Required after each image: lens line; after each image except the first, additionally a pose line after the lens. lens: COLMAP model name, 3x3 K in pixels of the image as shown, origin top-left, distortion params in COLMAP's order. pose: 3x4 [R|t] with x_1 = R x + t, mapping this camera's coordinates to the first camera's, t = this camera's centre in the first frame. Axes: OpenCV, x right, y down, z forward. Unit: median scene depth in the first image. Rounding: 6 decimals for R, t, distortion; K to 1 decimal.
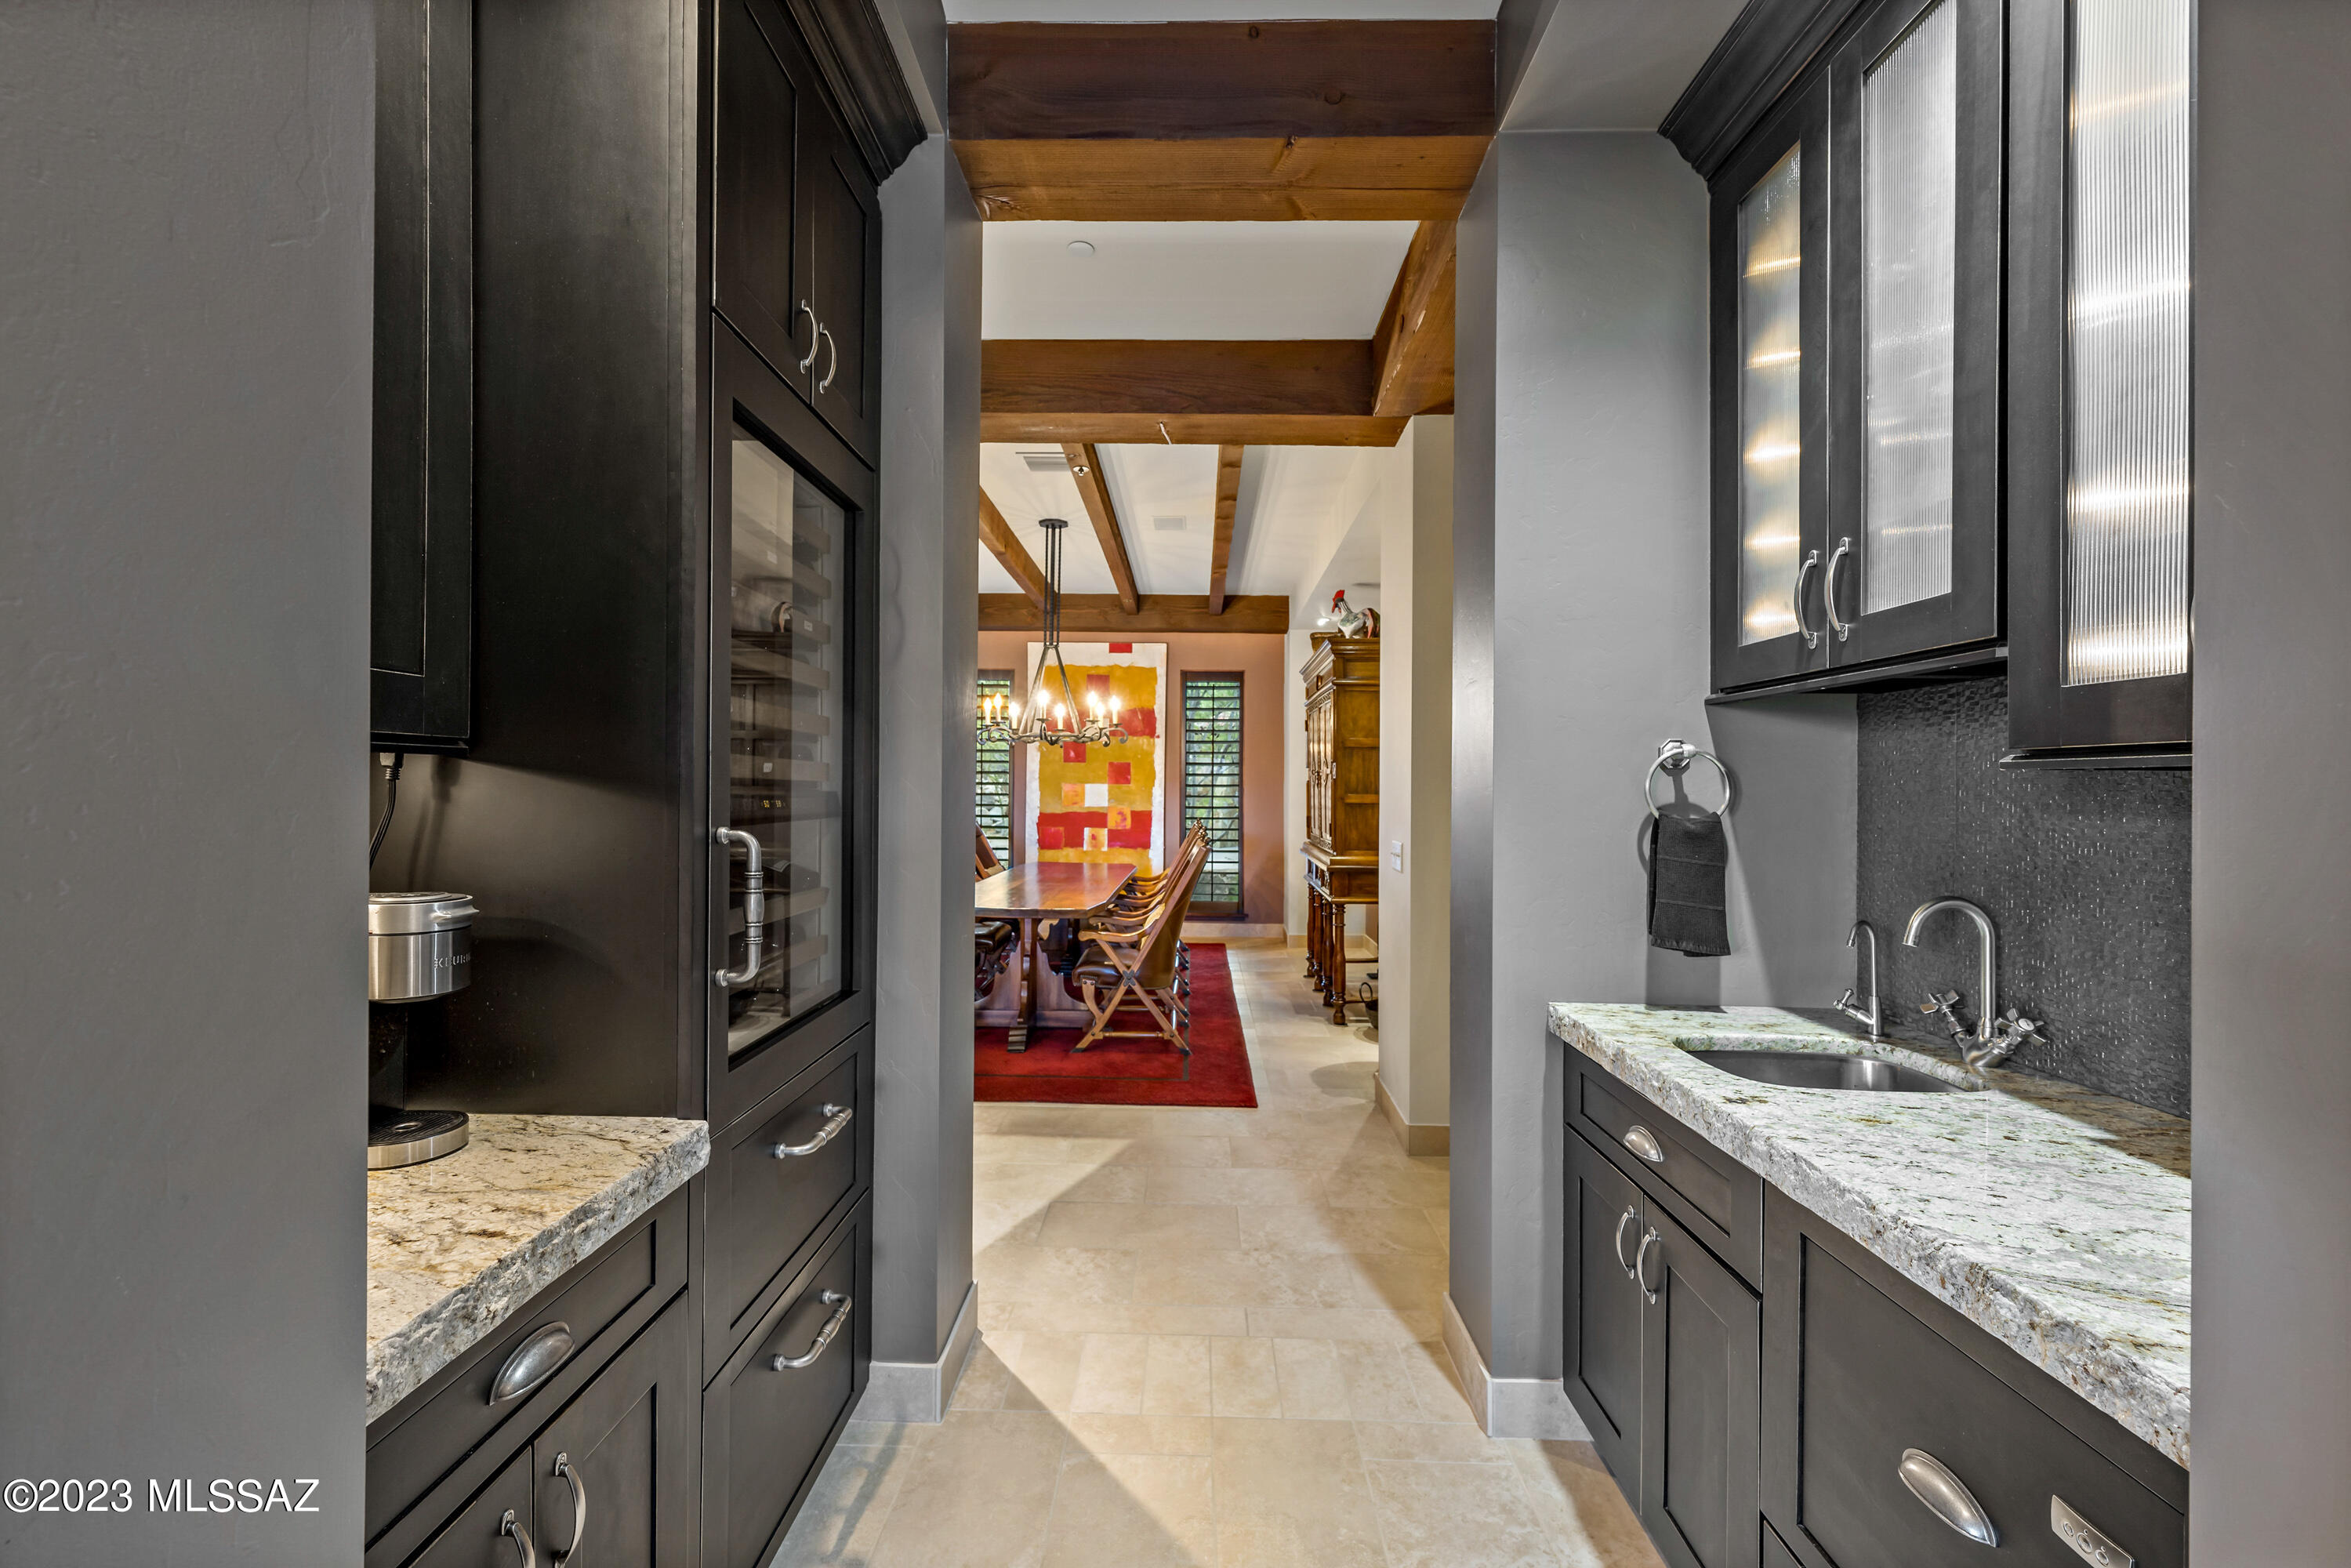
lens RADIAL K [[946.4, 0, 1170.8], [0, 946.4, 787.1], [0, 0, 1]] dist [0.010773, 0.000137]
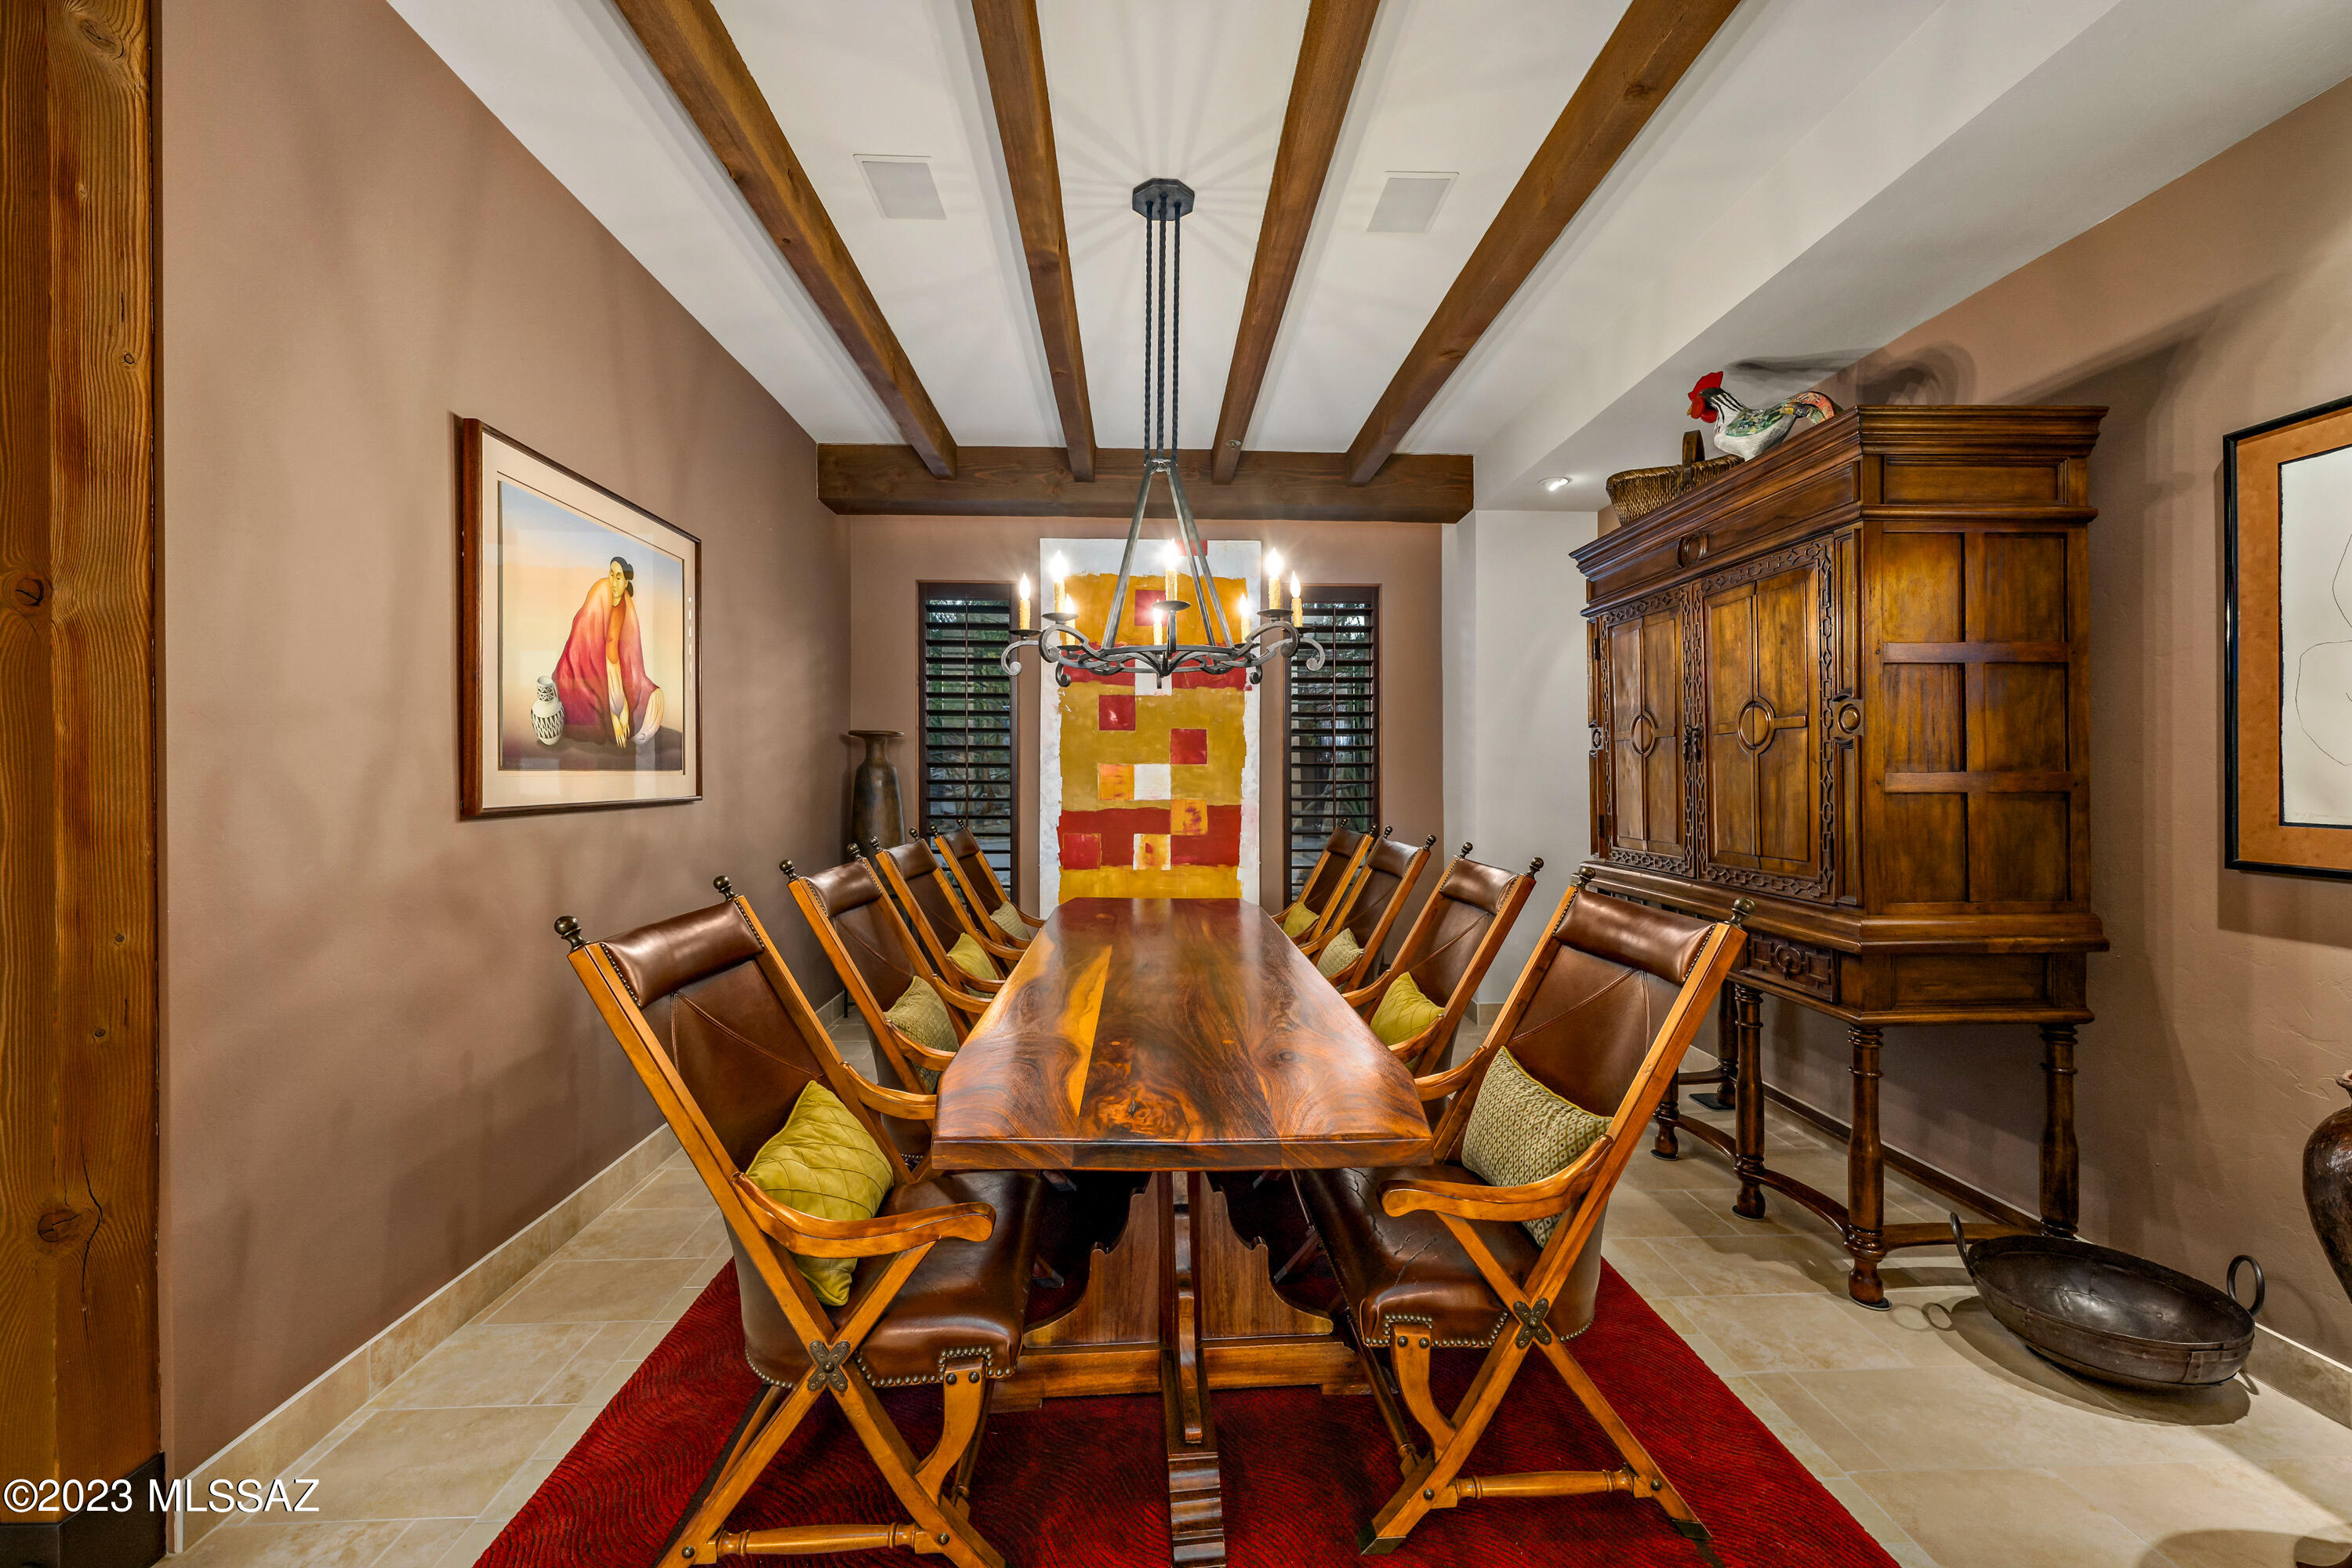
lens RADIAL K [[946.8, 0, 1183.1], [0, 946.8, 779.2], [0, 0, 1]] dist [0.010773, 0.000137]
pose [[0.996914, -0.011688, 0.077632, -0.107305], [0.010977, 0.999894, 0.009583, 0.001059], [-0.077736, -0.008702, 0.996936, 0.371916]]
